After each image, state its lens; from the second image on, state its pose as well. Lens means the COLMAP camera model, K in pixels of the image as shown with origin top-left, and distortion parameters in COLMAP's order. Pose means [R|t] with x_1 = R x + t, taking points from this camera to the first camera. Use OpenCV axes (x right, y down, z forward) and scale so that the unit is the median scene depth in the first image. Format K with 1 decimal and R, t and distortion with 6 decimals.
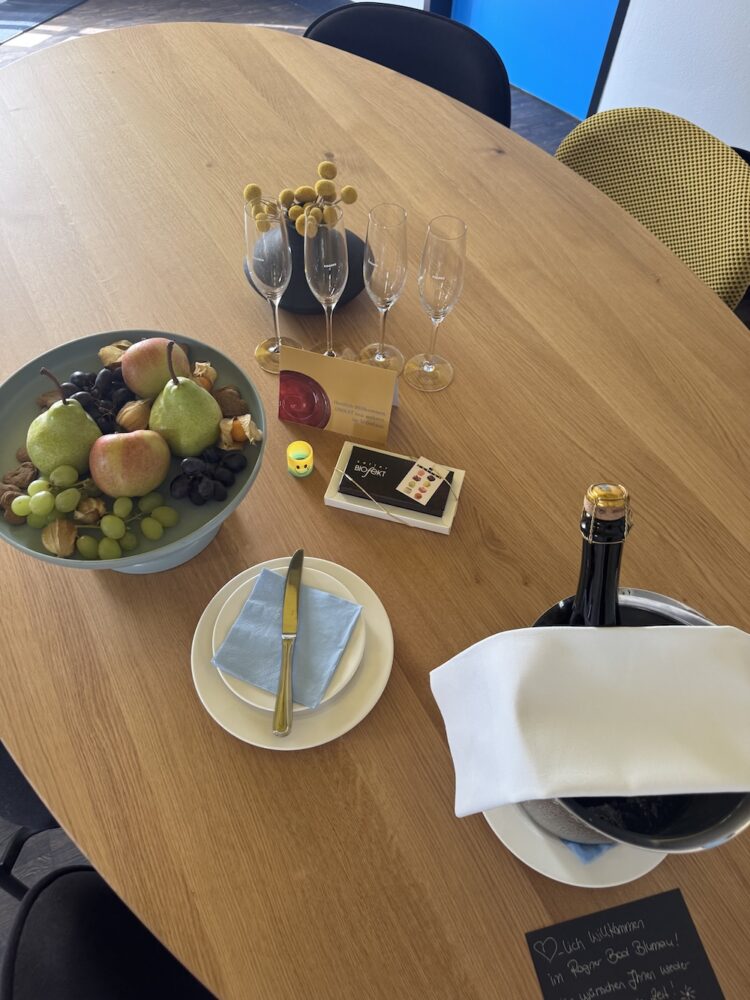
lens RADIAL K [[721.8, 0, 368.9], [0, 721.8, 500.7], [0, 0, 1]] dist [0.091502, -0.123672]
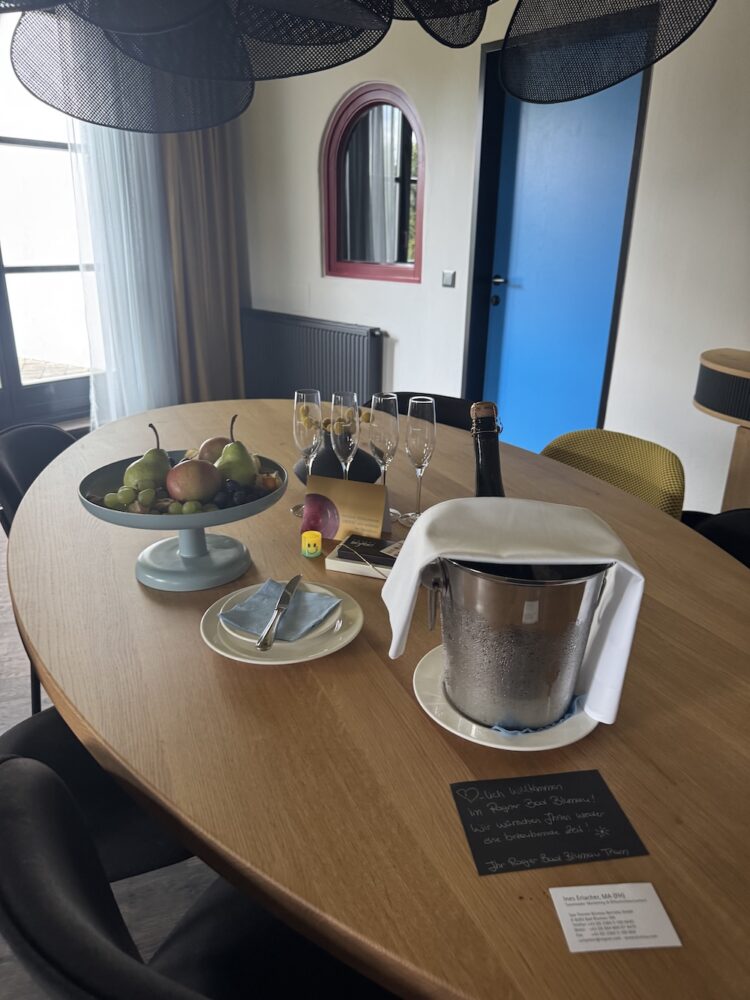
lens RADIAL K [[721.8, 0, 368.9], [0, 721.8, 500.7], [0, 0, 1]] dist [0.091502, -0.123672]
pose [[0.994967, 0.032804, -0.094684, 0.180712], [-0.082727, 0.802102, -0.591430, 0.896796], [0.056546, 0.596286, 0.800778, -0.125288]]
